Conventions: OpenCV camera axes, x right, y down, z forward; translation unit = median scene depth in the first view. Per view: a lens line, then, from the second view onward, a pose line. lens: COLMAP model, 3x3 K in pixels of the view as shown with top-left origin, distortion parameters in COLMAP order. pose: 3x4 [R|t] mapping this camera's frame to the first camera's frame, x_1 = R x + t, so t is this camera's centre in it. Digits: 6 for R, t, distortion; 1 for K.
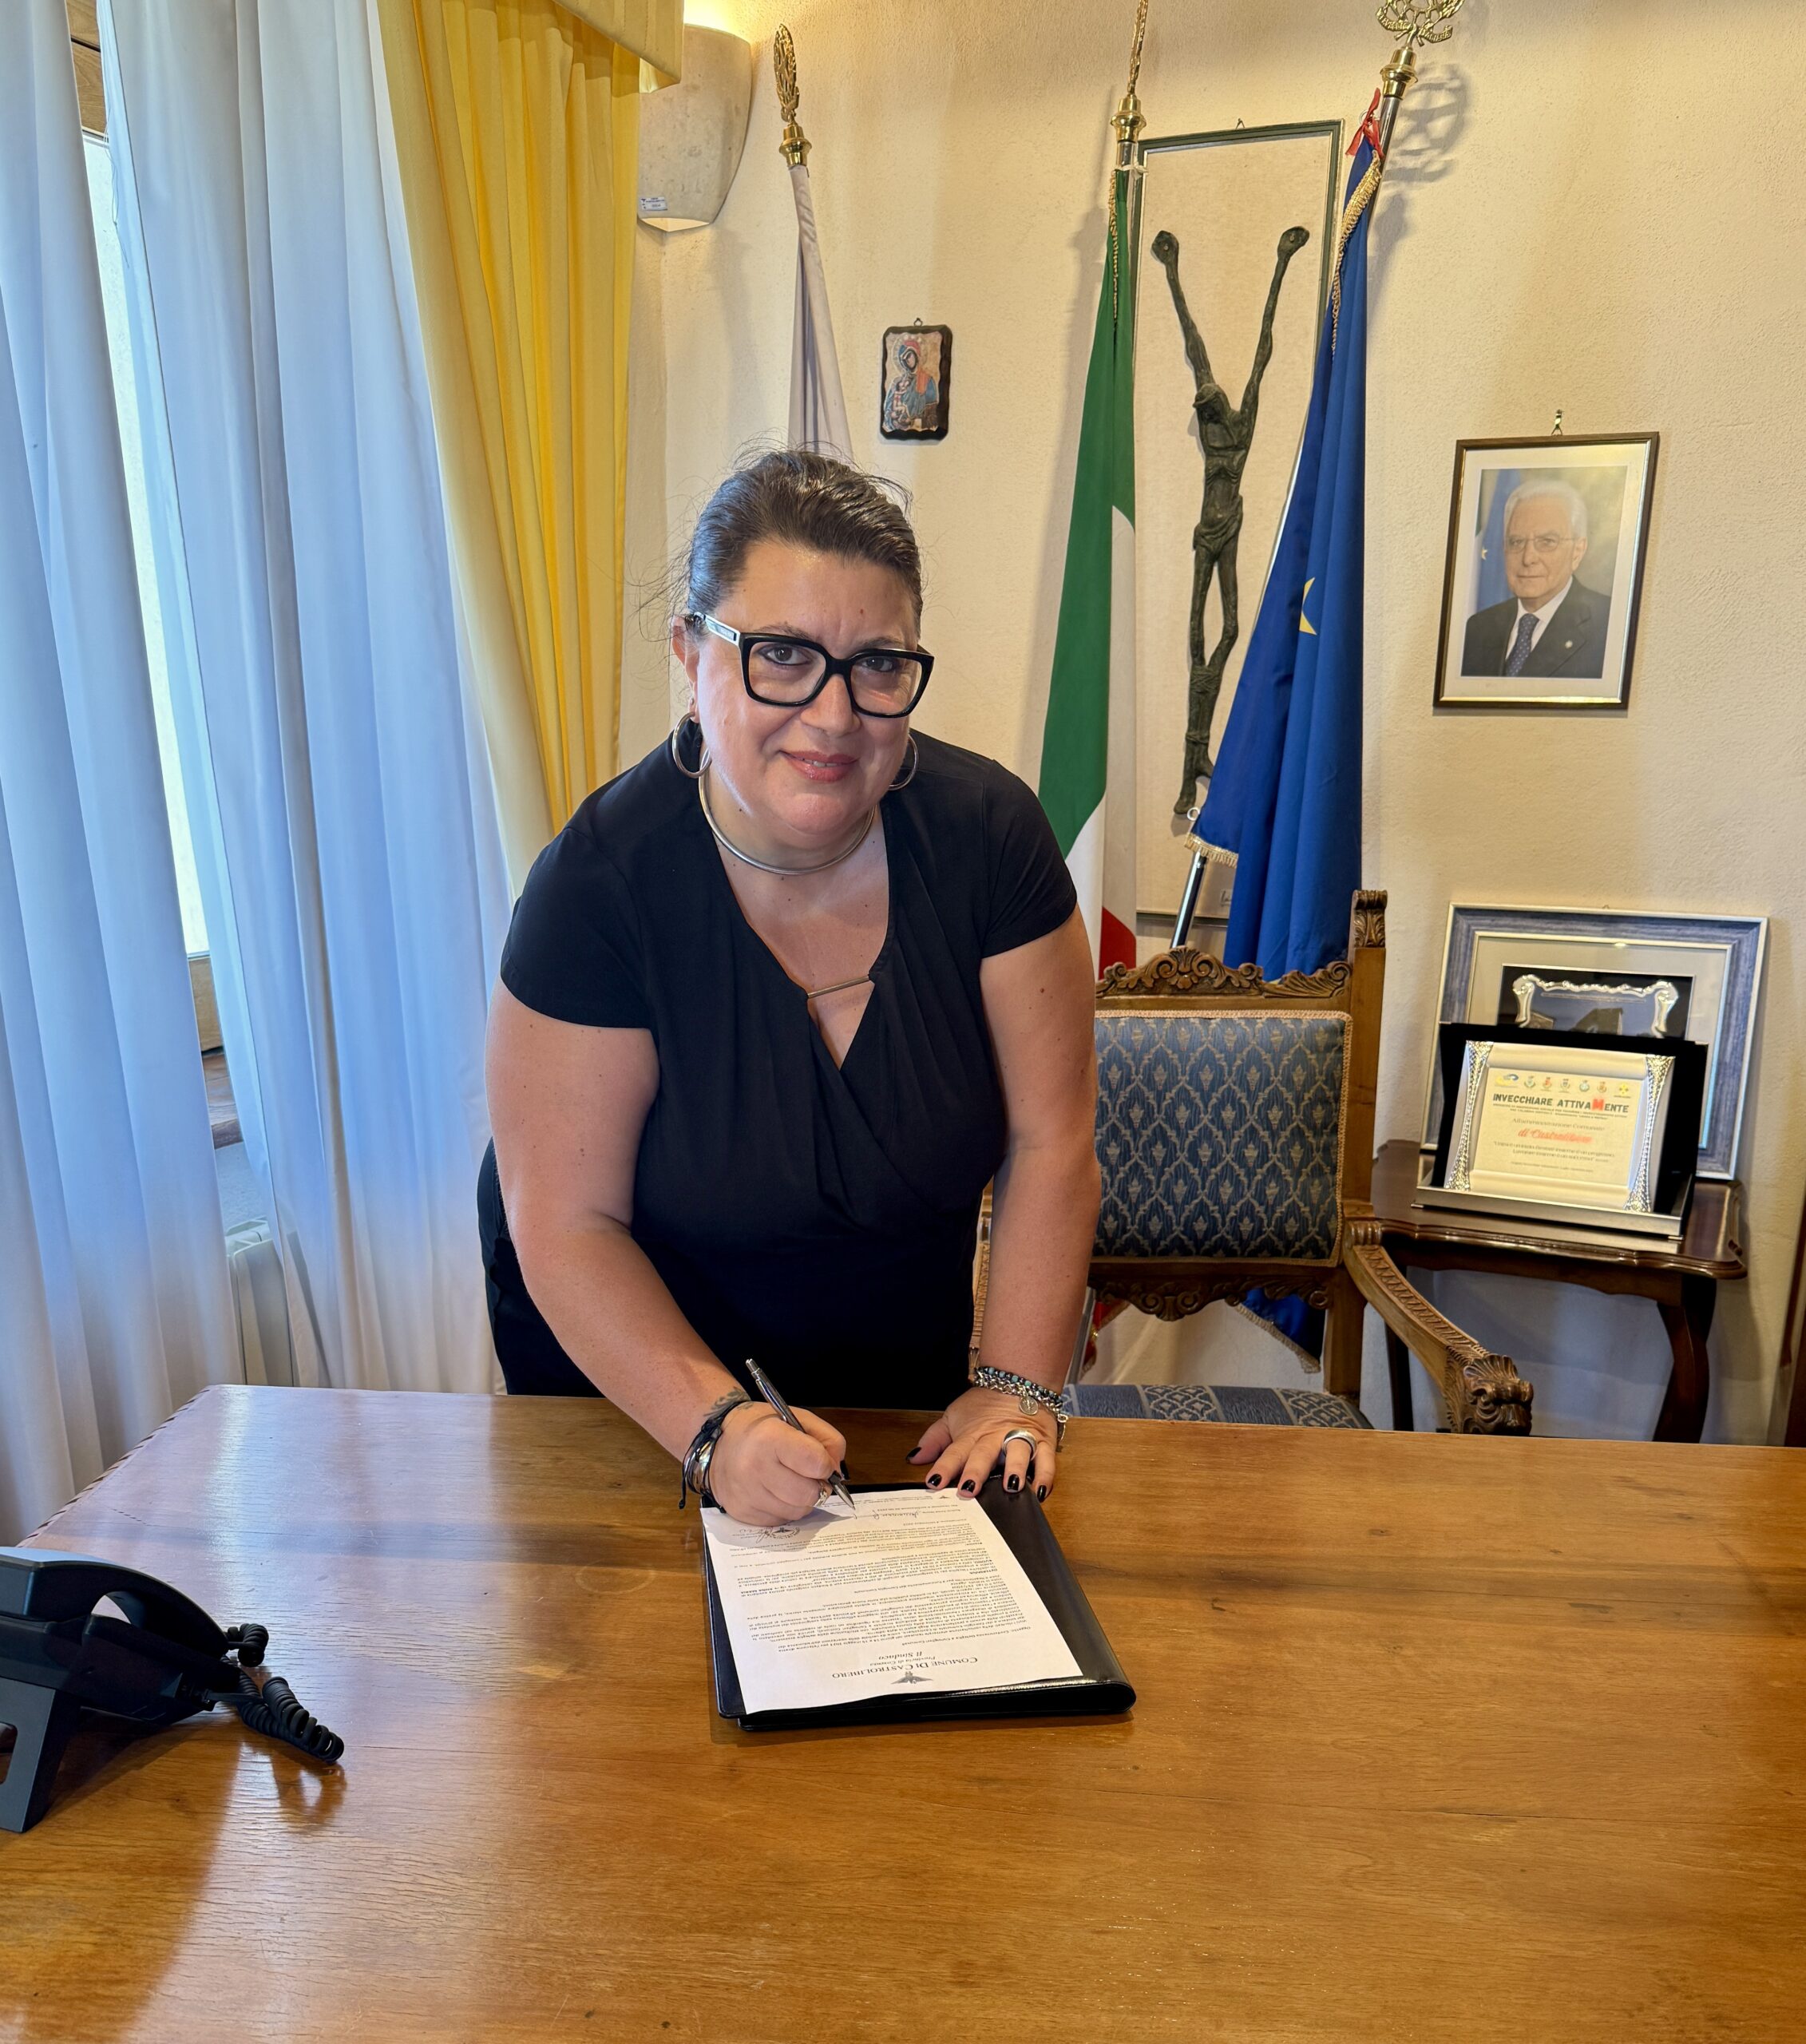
lens RADIAL K [[1967.5, 0, 870.8], [0, 1967.5, 1204.3], [0, 0, 1]] dist [-0.021093, 0.009080]
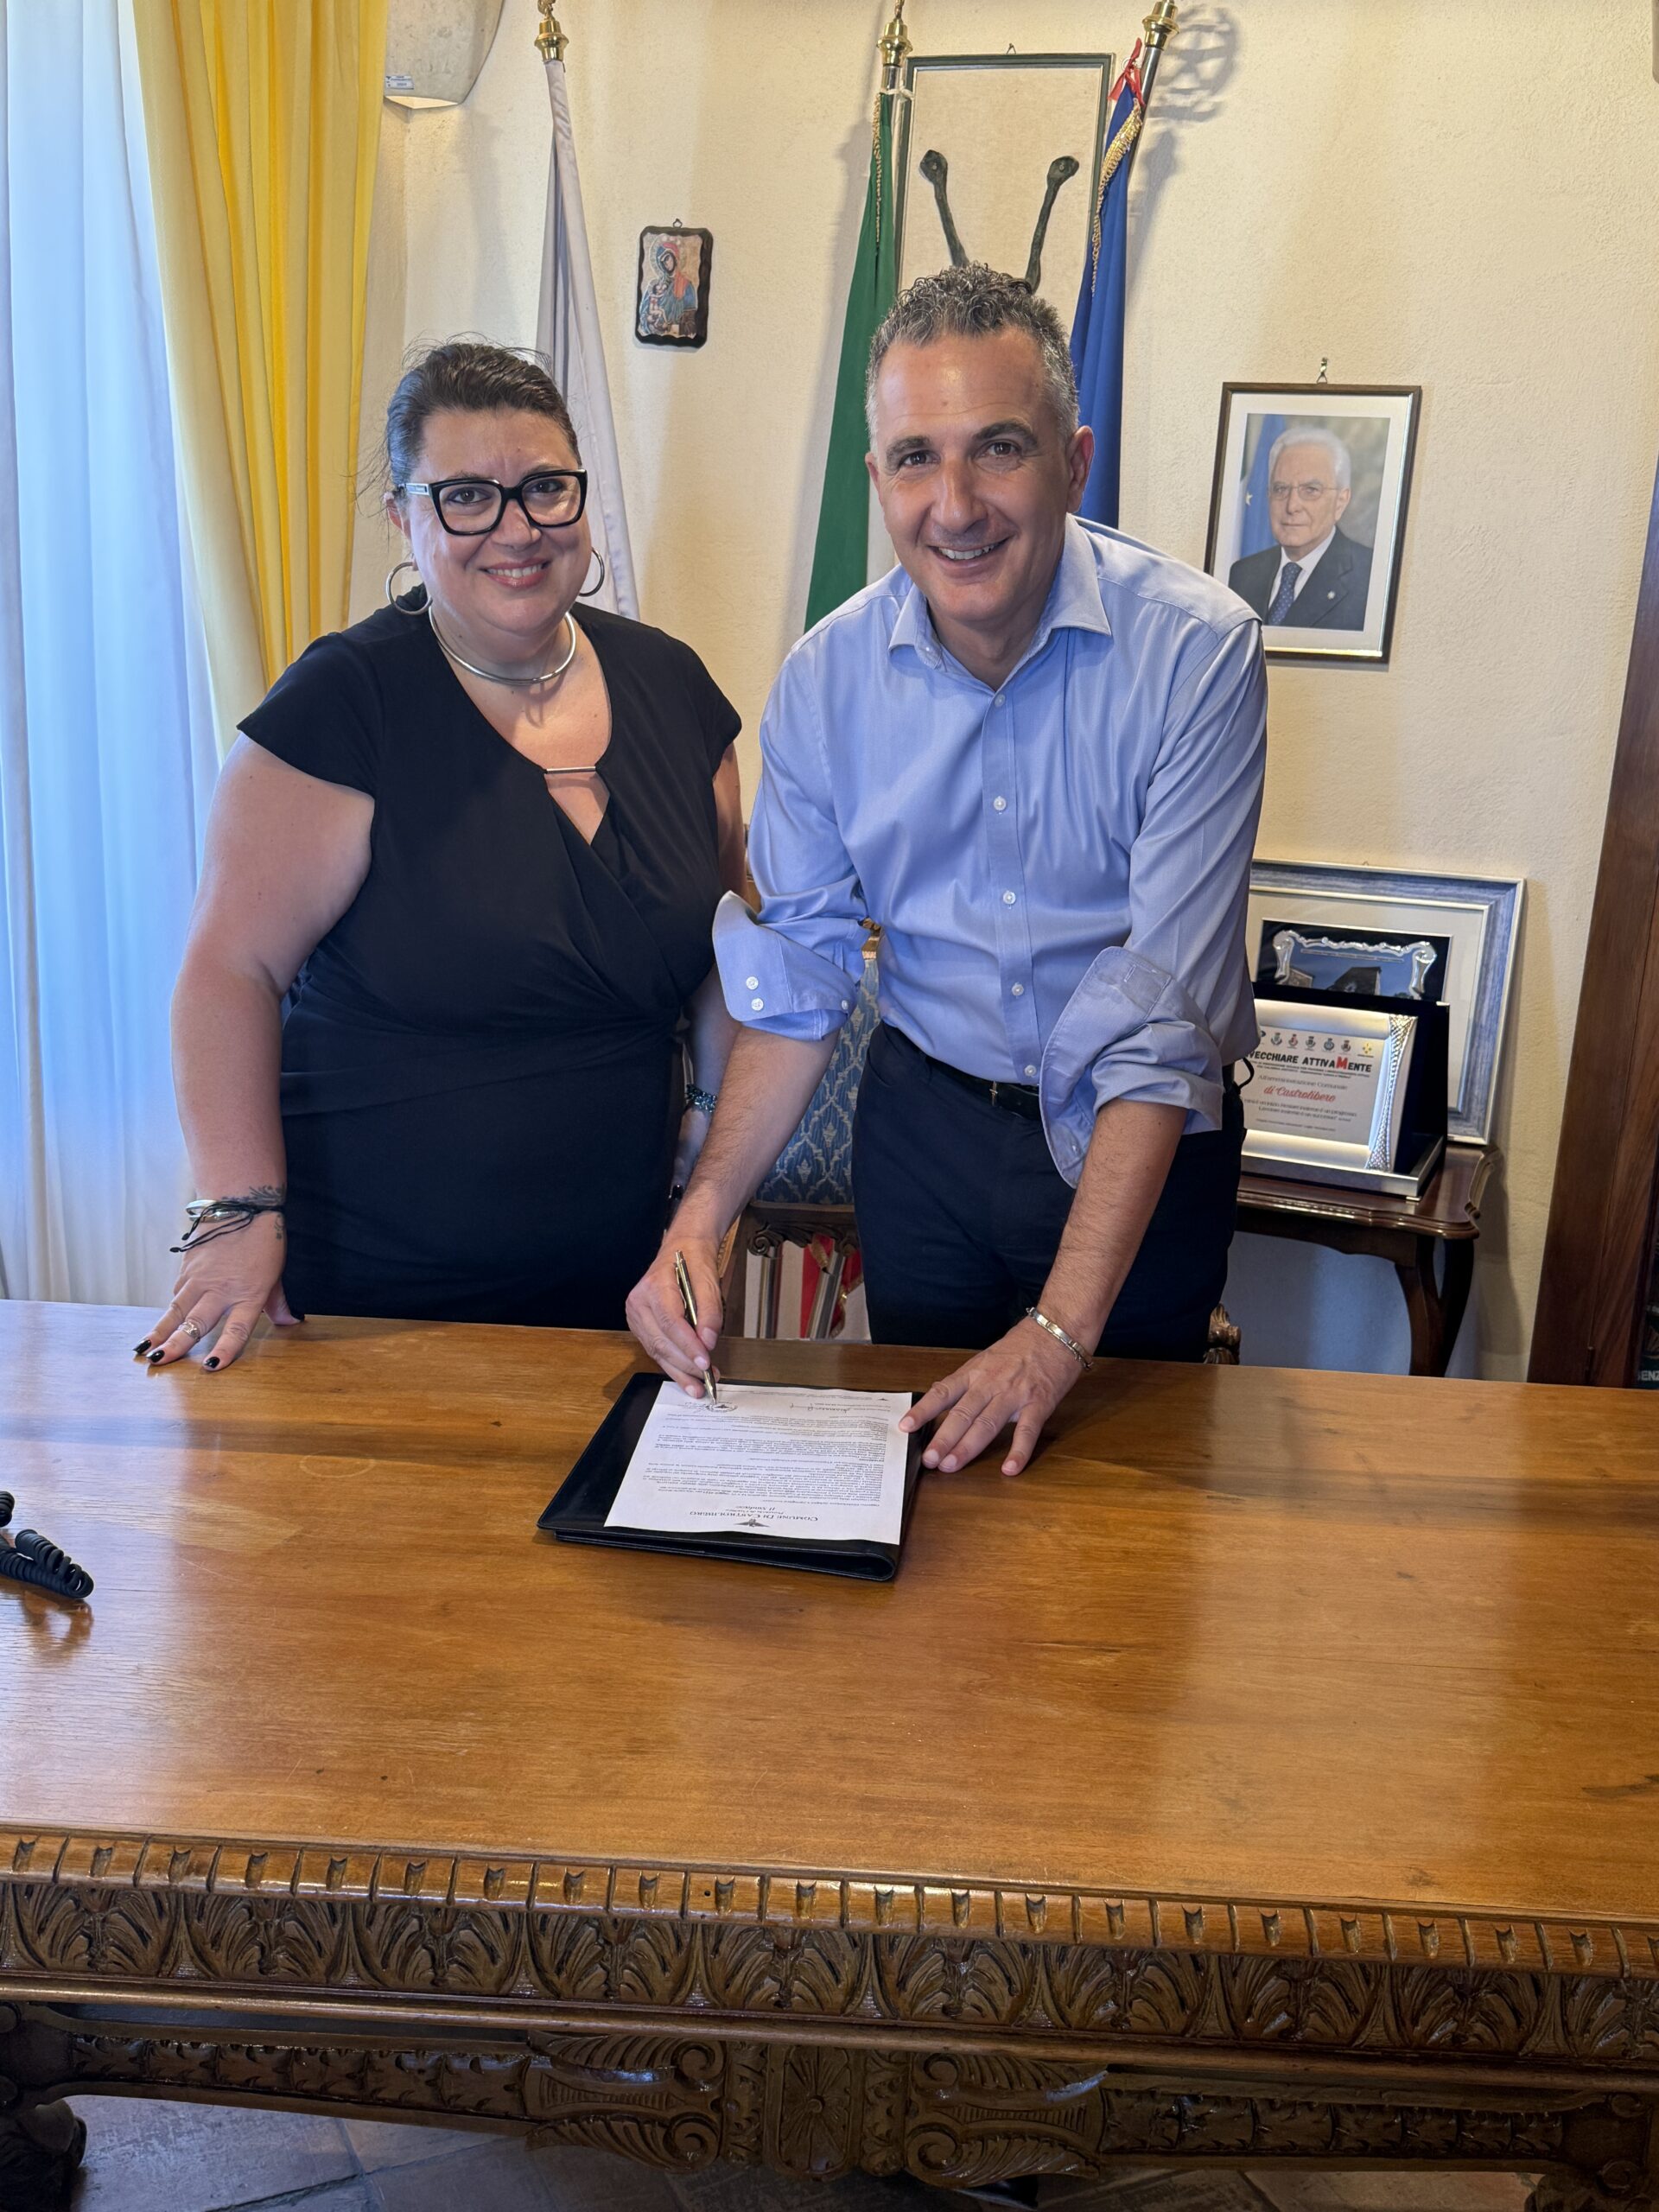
lens RADIAL K [[2367.4, 0, 823.9], [0, 2367.4, 1109.6], [0, 0, 1]] dist [-0.008028, 0.000000]
pose [[0.996061, 0.025506, 0.084920, 0.009361], [-0.022862, 0.999228, -0.031960, 0.015179], [-0.085669, 0.029893, 0.995875, -0.148346]]
